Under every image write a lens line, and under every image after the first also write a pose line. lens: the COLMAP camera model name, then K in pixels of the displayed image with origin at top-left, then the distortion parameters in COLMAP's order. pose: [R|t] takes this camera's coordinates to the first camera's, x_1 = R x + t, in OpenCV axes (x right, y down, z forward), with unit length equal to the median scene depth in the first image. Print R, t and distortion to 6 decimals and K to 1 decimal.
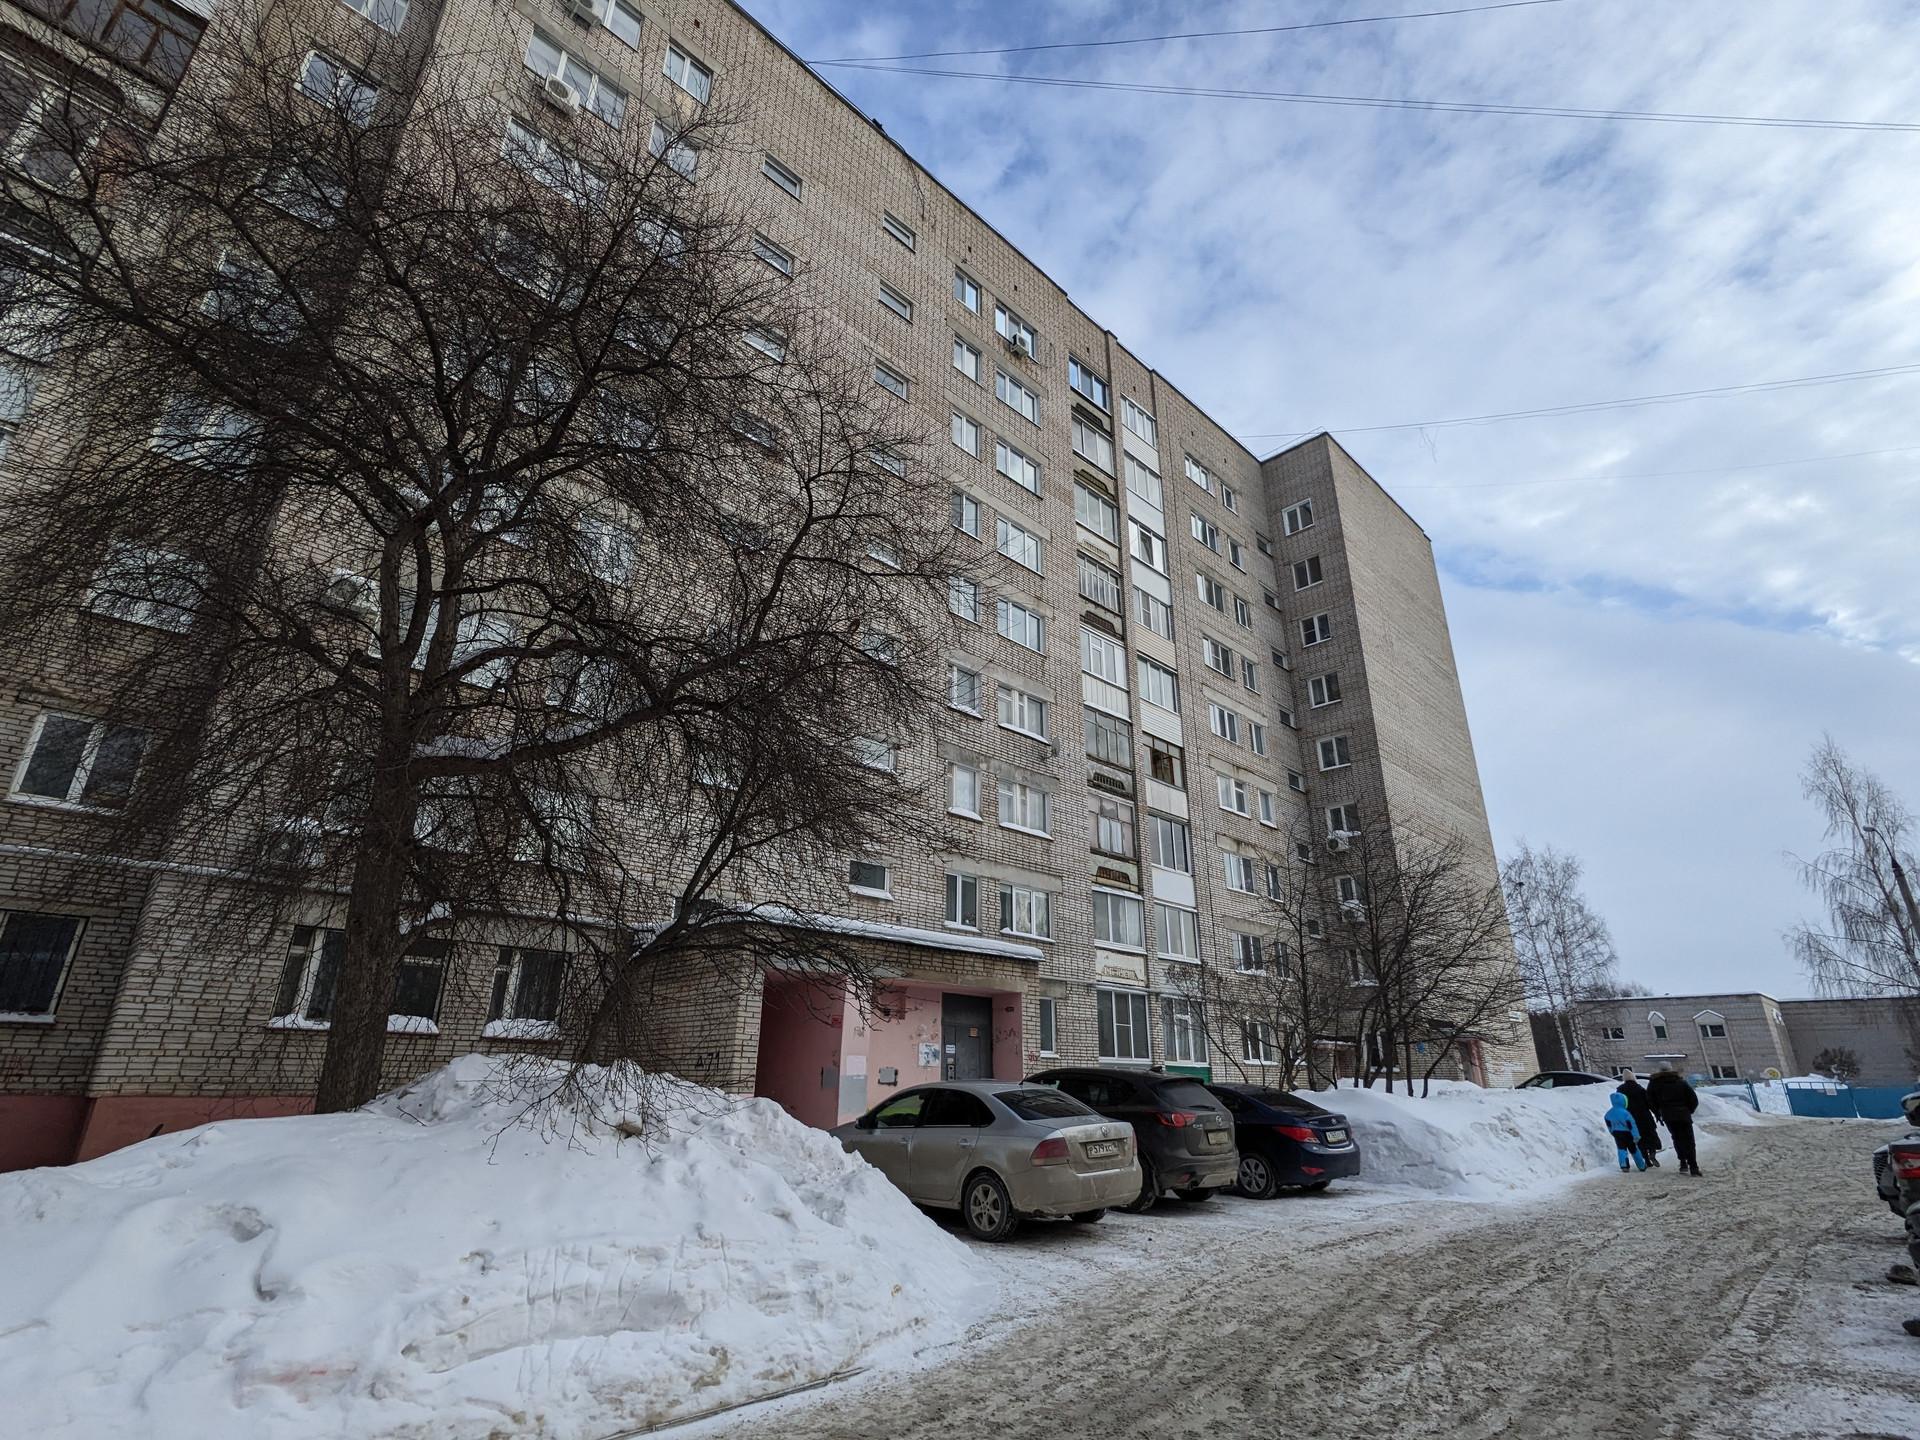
lens RADIAL K [[908.4, 0, 949.1], [0, 908.4, 724.4], [0, 0, 1]] dist [0.021247, 0.000032]
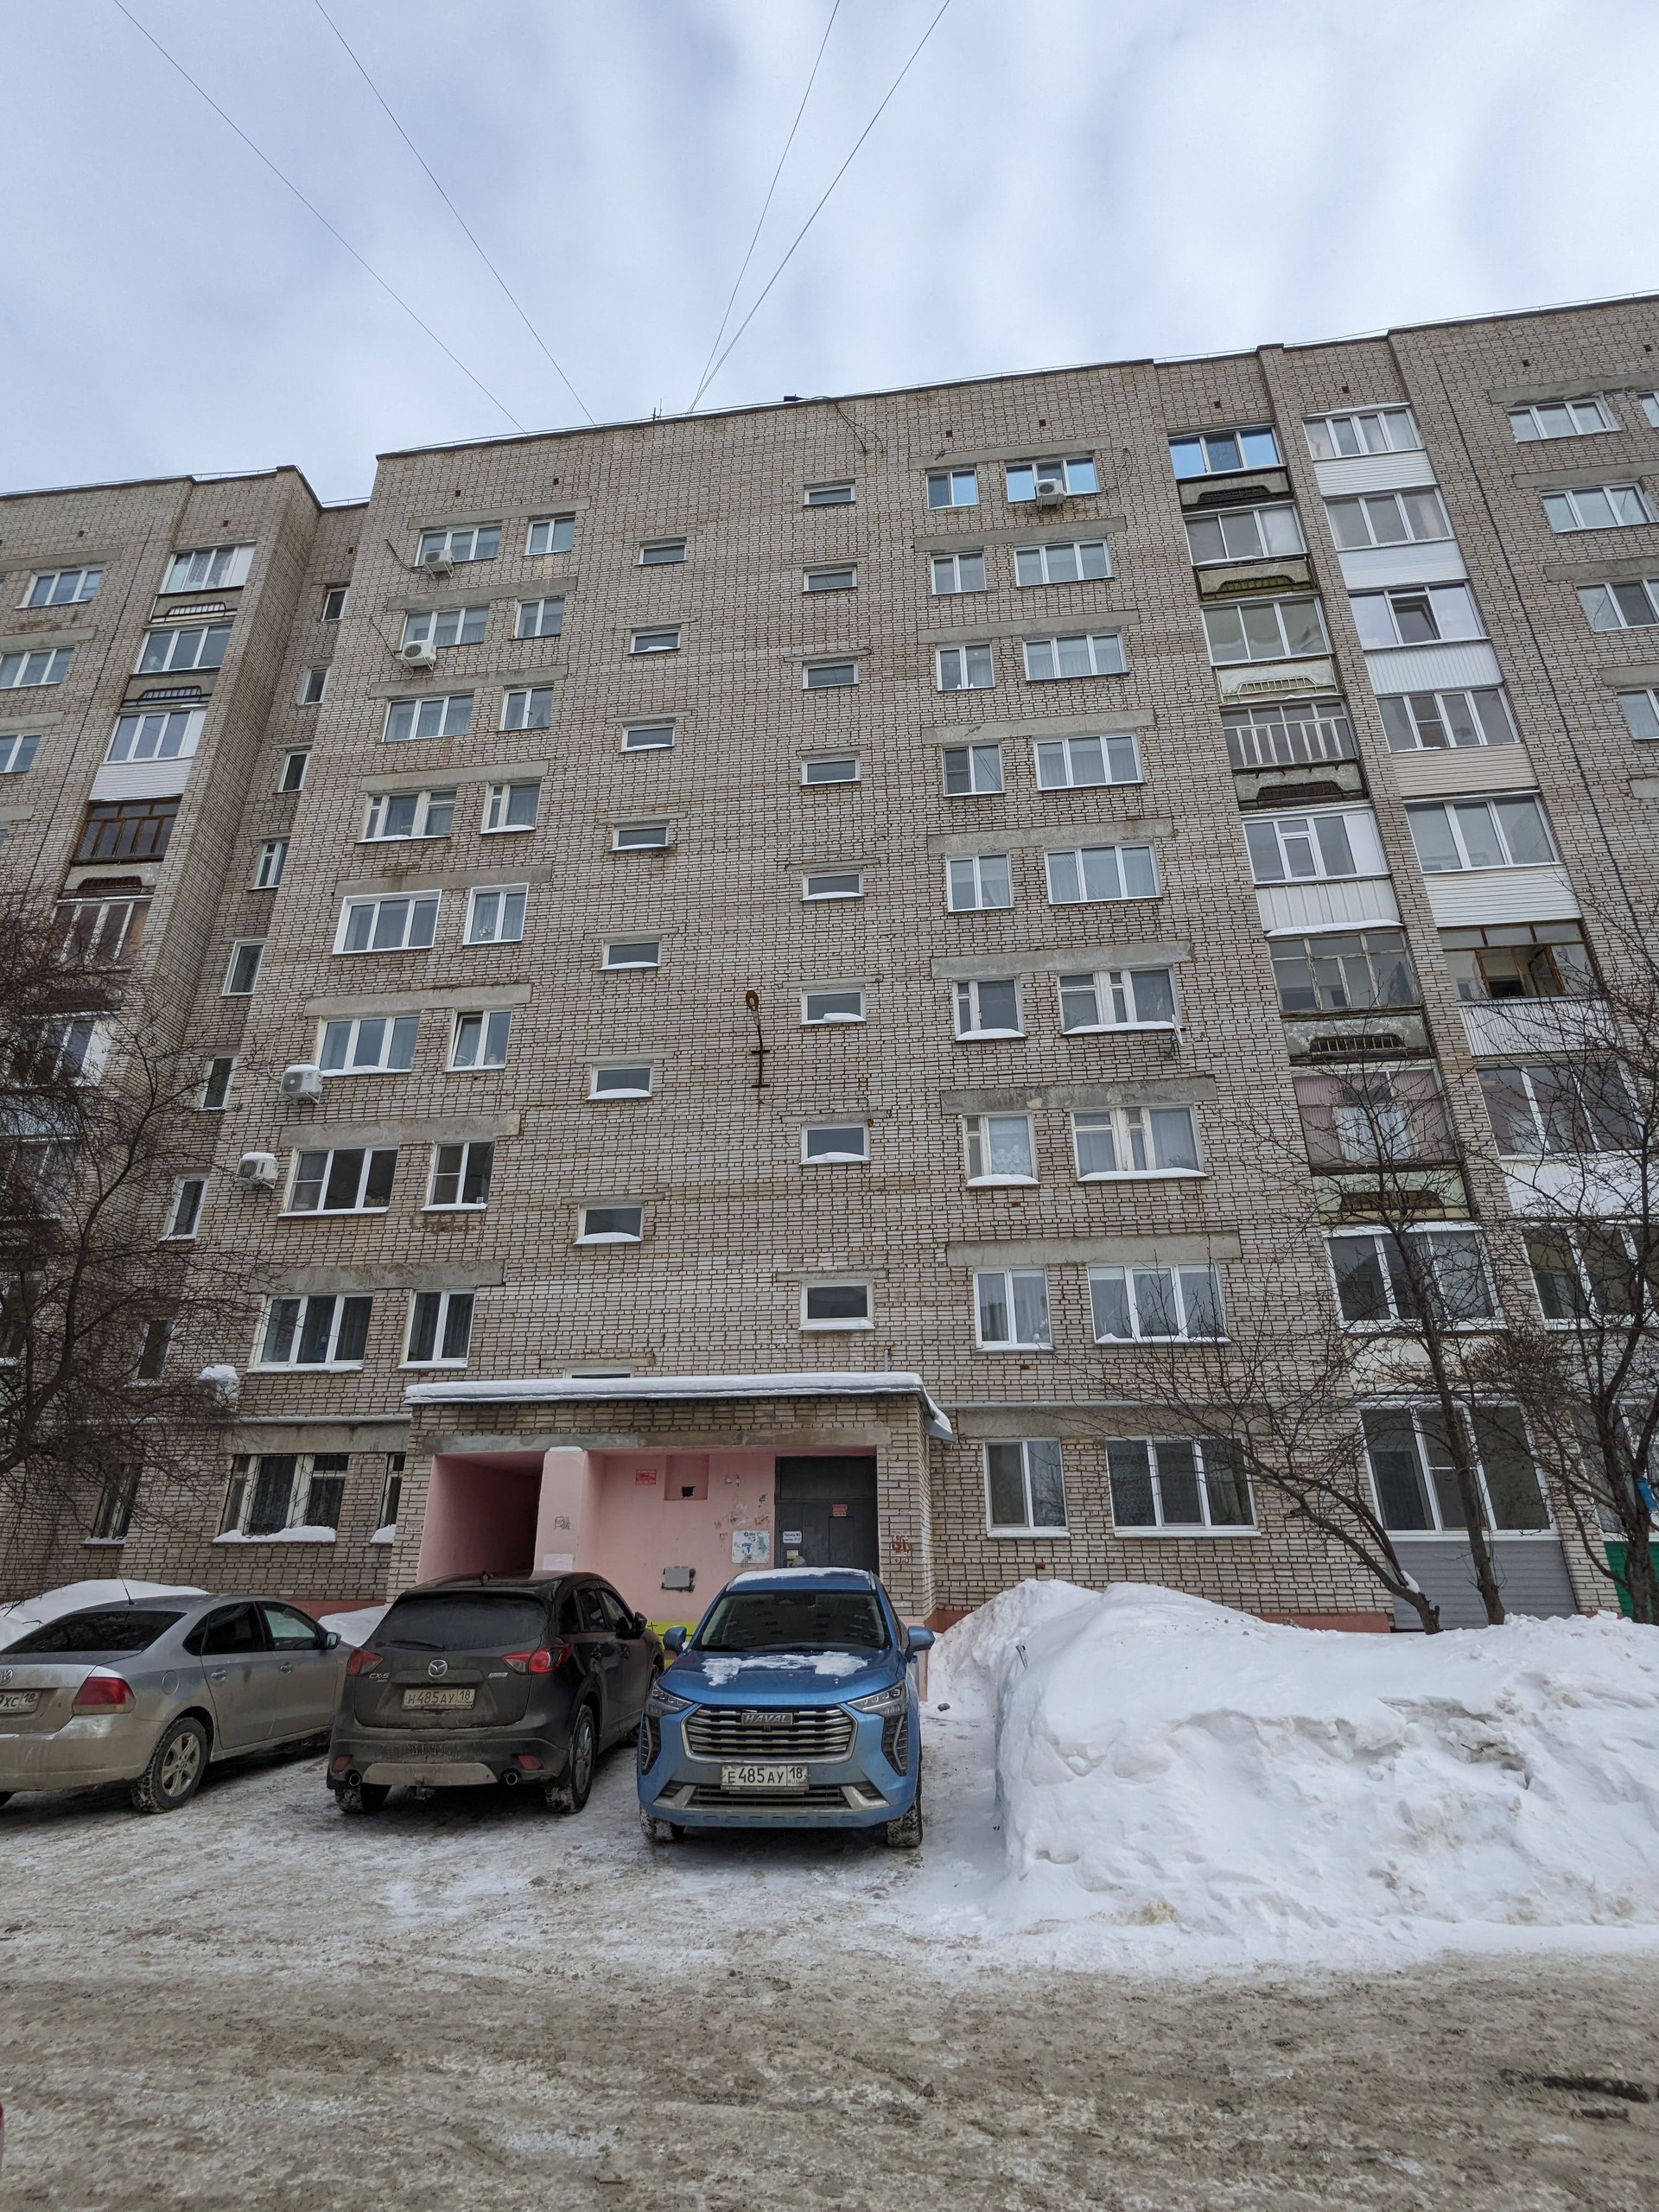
lens RADIAL K [[1061.4, 0, 831.7], [0, 1061.4, 1112.3], [0, 0, 1]] dist [0.000676, 0.000860]
pose [[0.640266, -0.315008, -0.700592, 0.408176], [0.291681, 0.943437, -0.157633, 0.110188], [0.710620, -0.103423, 0.695933, 0.289343]]
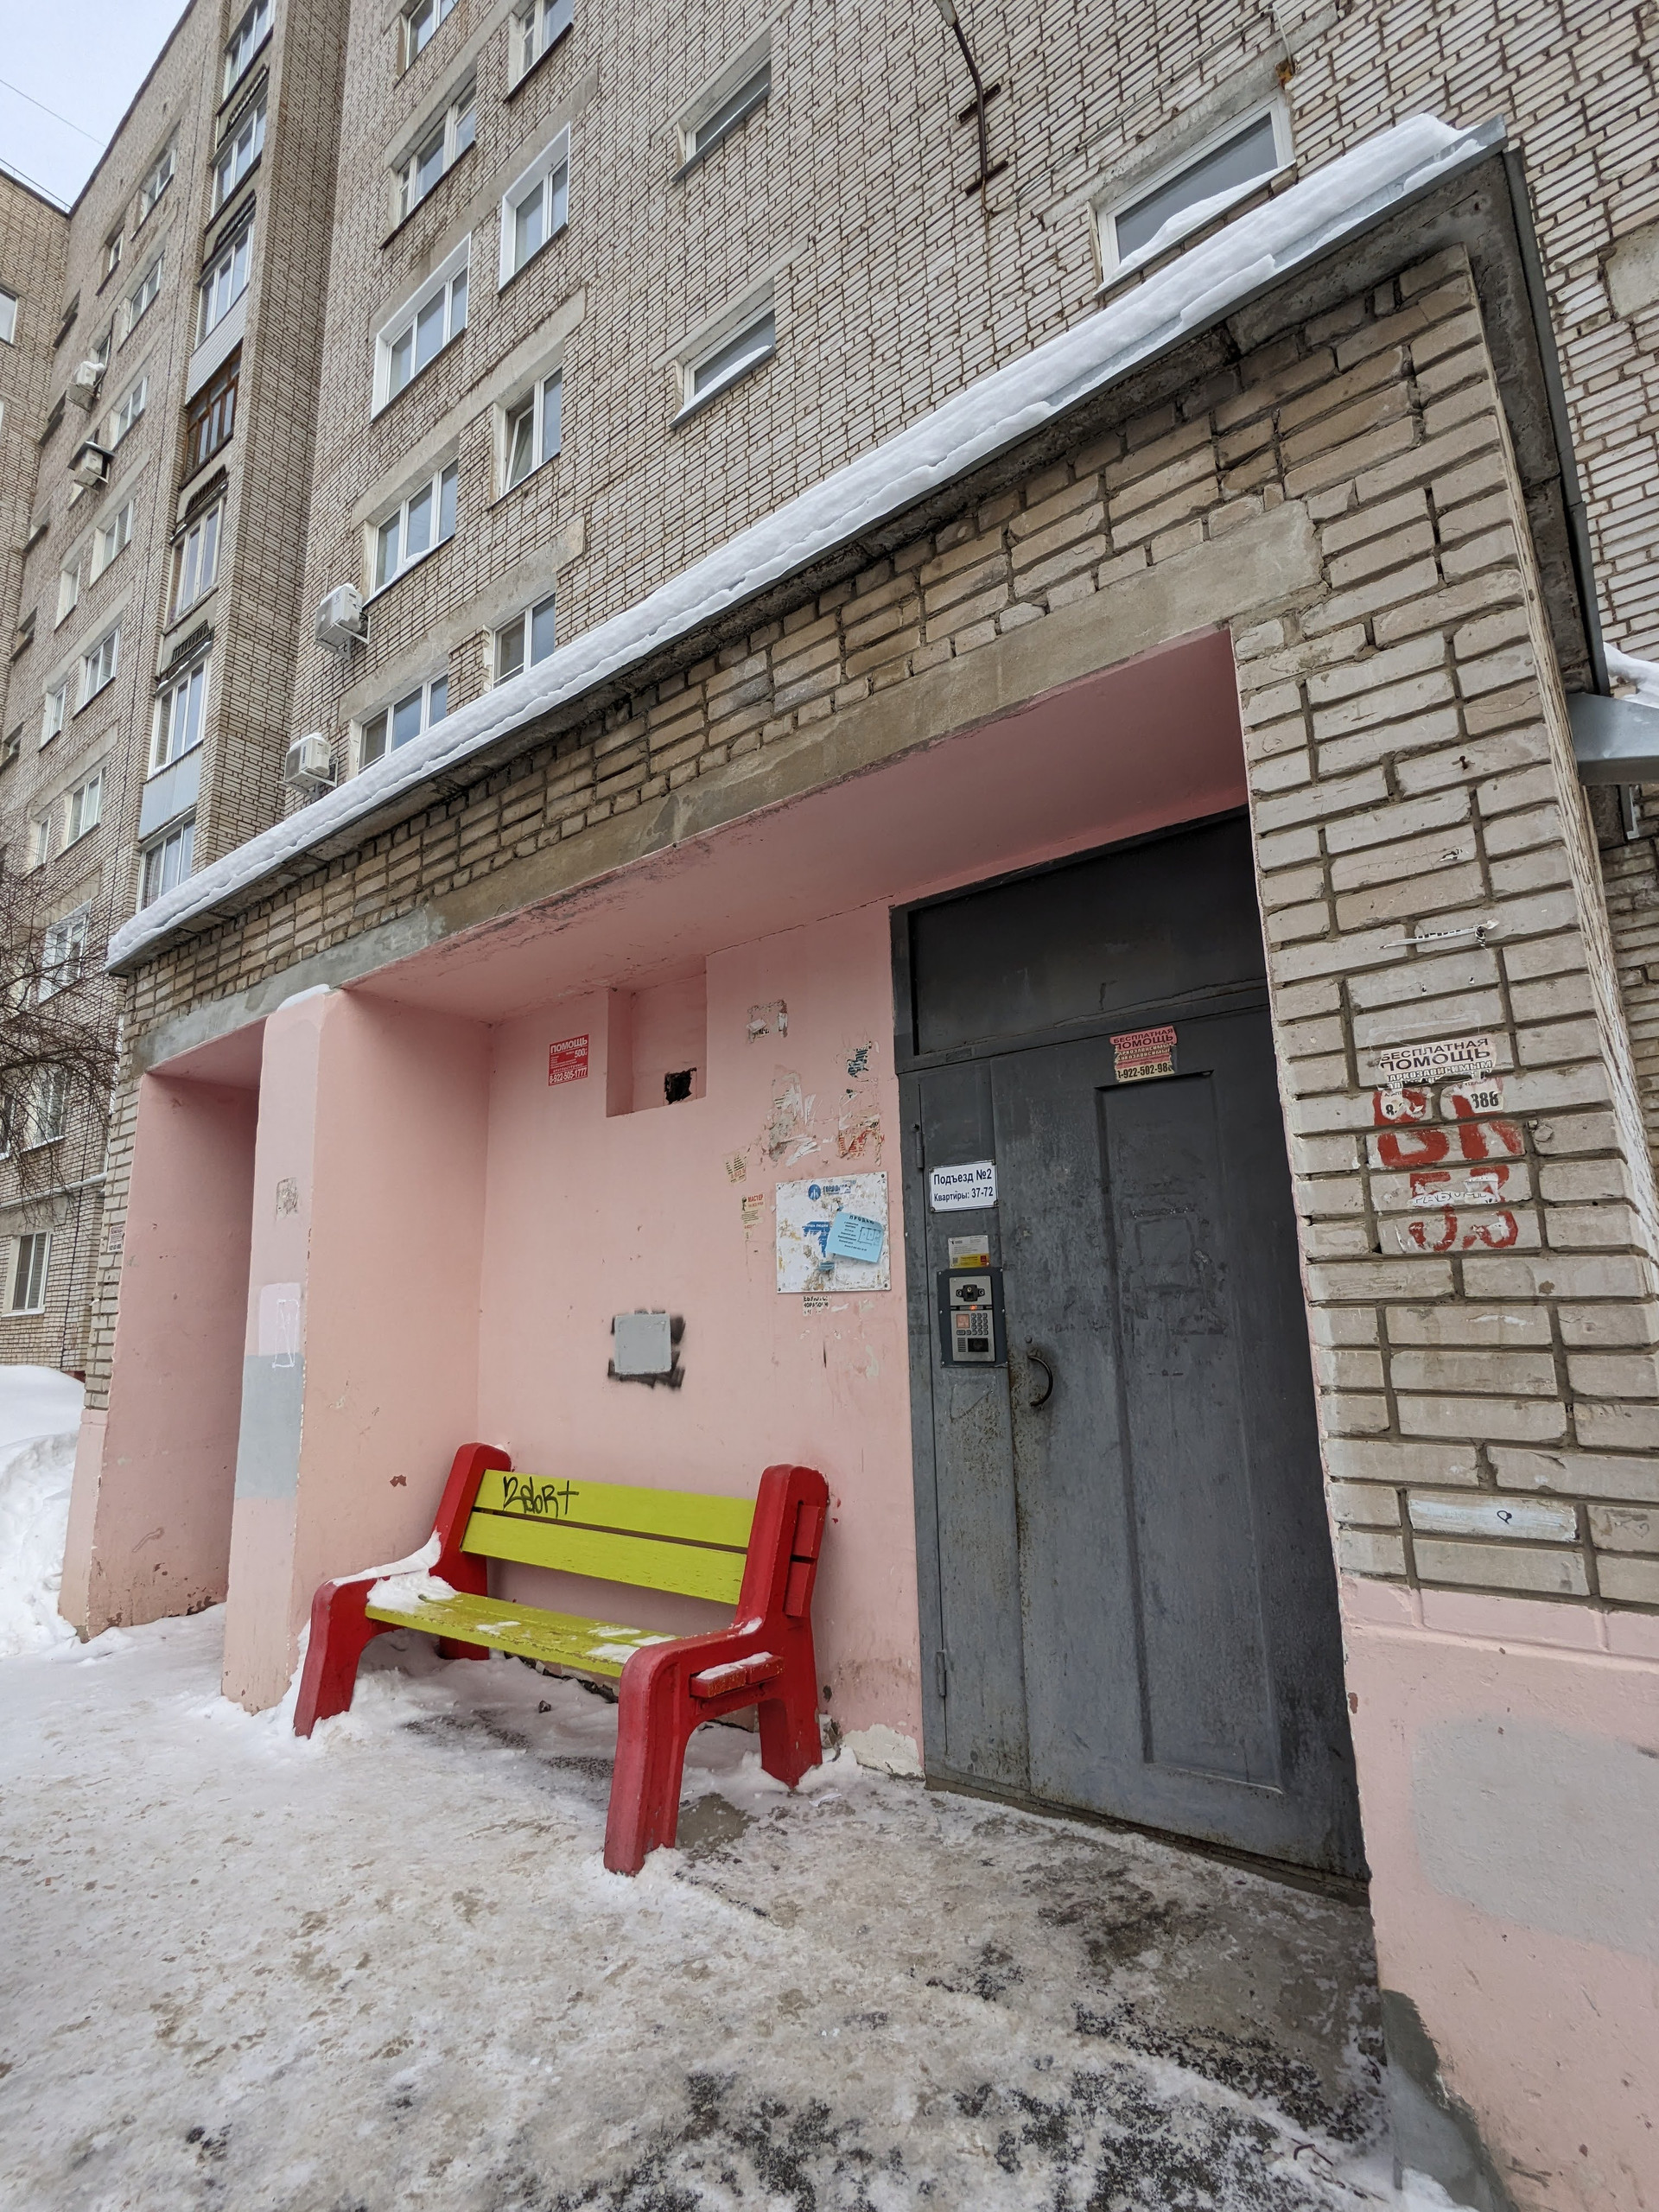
lens RADIAL K [[1061.4, 0, 831.7], [0, 1061.4, 1112.3], [0, 0, 1]] dist [0.000676, 0.000860]
pose [[0.142216, -0.209273, -0.967460, 0.113833], [0.387691, 0.911083, -0.140088, 0.213768], [0.910753, -0.355152, 0.210704, 0.555140]]
